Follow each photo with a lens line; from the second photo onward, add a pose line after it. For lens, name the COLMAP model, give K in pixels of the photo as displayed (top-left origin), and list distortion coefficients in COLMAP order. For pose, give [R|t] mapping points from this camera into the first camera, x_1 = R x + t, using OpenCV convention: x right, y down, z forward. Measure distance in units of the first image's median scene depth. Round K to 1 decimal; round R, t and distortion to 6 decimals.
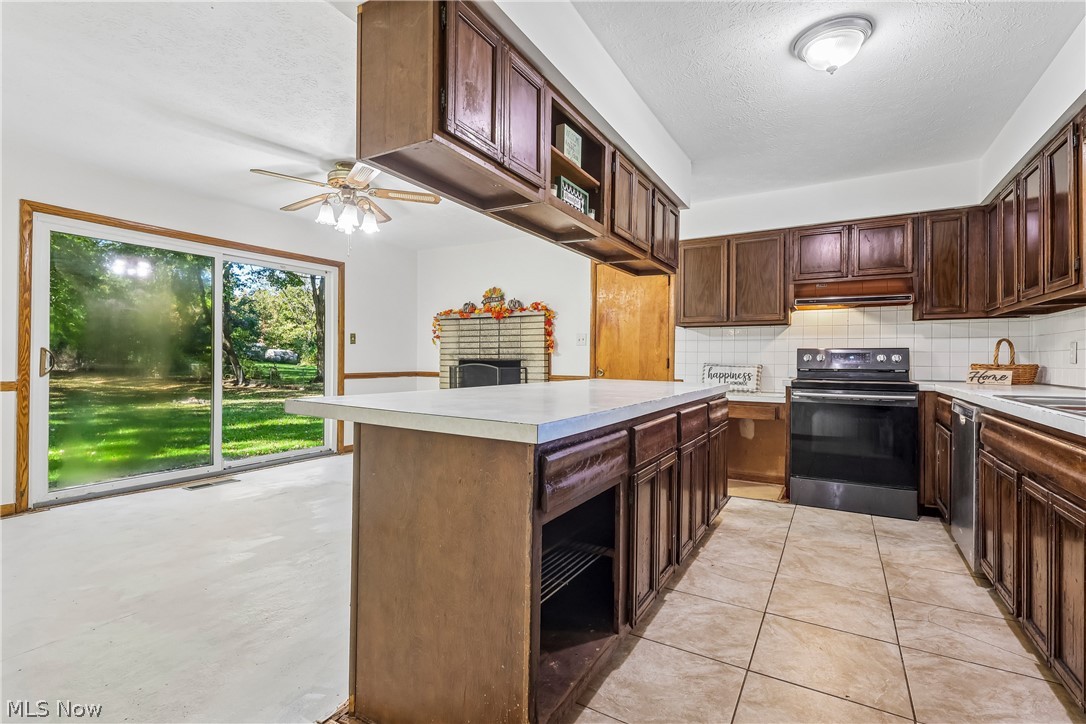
lens RADIAL K [[502.9, 0, 546.5], [0, 502.9, 357.6], [0, 0, 1]] dist [-0.011576, 0.005844]
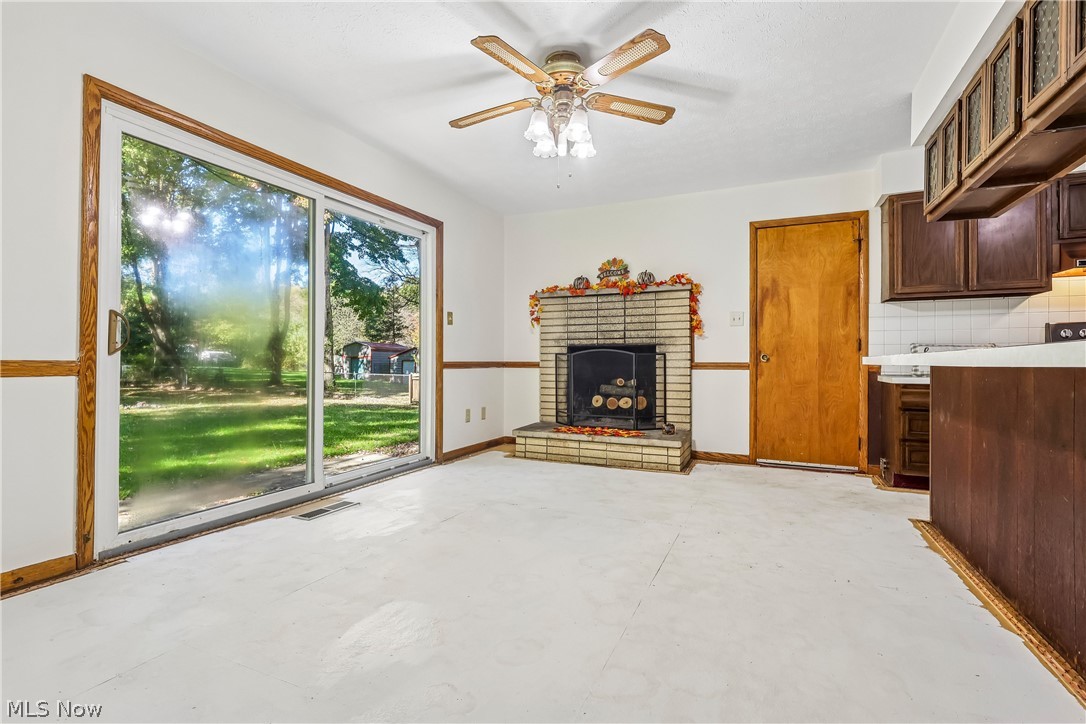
lens RADIAL K [[502.9, 0, 538.5], [0, 502.9, 356.1], [0, 0, 1]] dist [-0.011576, 0.005844]
pose [[0.995938, -0.004007, 0.089957, -0.328137], [0.004621, 0.999967, -0.006617, 0.029510], [-0.089928, 0.007006, 0.995924, 0.194580]]
